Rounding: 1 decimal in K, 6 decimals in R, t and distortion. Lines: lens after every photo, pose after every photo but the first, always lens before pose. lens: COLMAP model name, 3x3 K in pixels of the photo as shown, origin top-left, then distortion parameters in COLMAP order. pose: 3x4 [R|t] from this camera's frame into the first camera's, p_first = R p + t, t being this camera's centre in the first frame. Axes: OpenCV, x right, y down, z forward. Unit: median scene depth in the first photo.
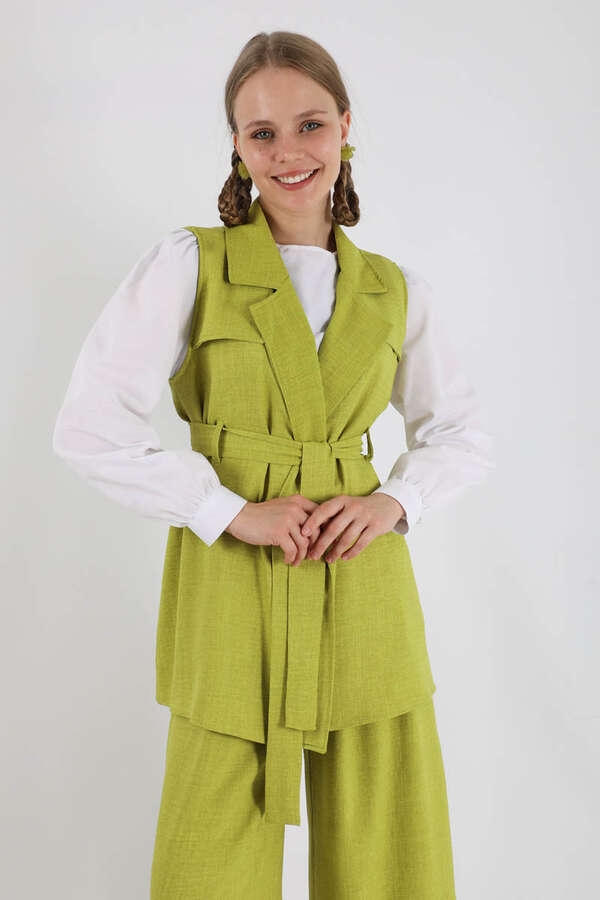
lens RADIAL K [[1476.2, 0, 300.0], [0, 1476.2, 450.0], [0, 0, 1]] dist [0.467667, 0.031918]
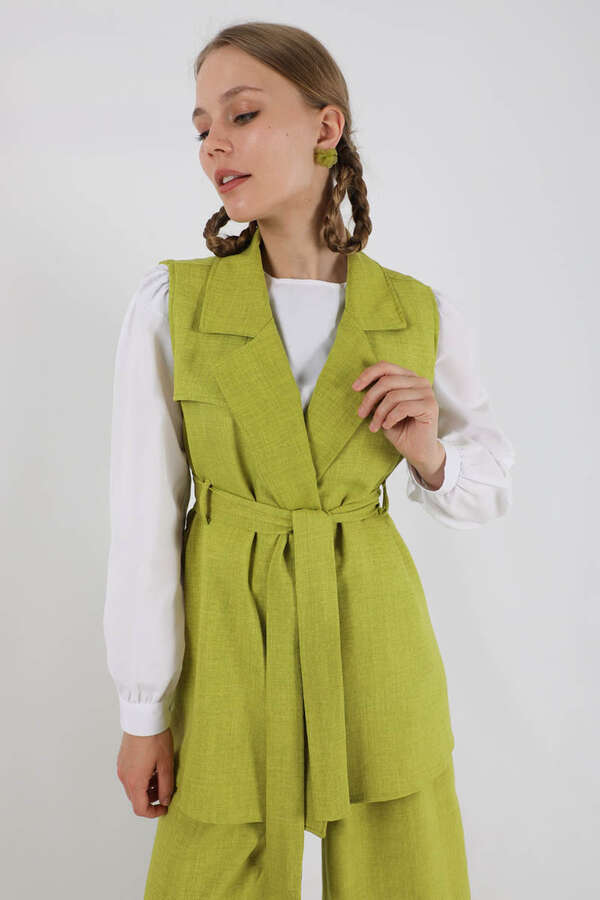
lens RADIAL K [[873.8, 0, 300.0], [0, 873.8, 450.0], [0, 0, 1]] dist [0.098847, 0.002105]
pose [[0.985662, 0.019168, -0.167640, 0.087676], [-0.002576, 0.995120, 0.098633, -0.087436], [0.168713, -0.096787, 0.980902, 0.488833]]
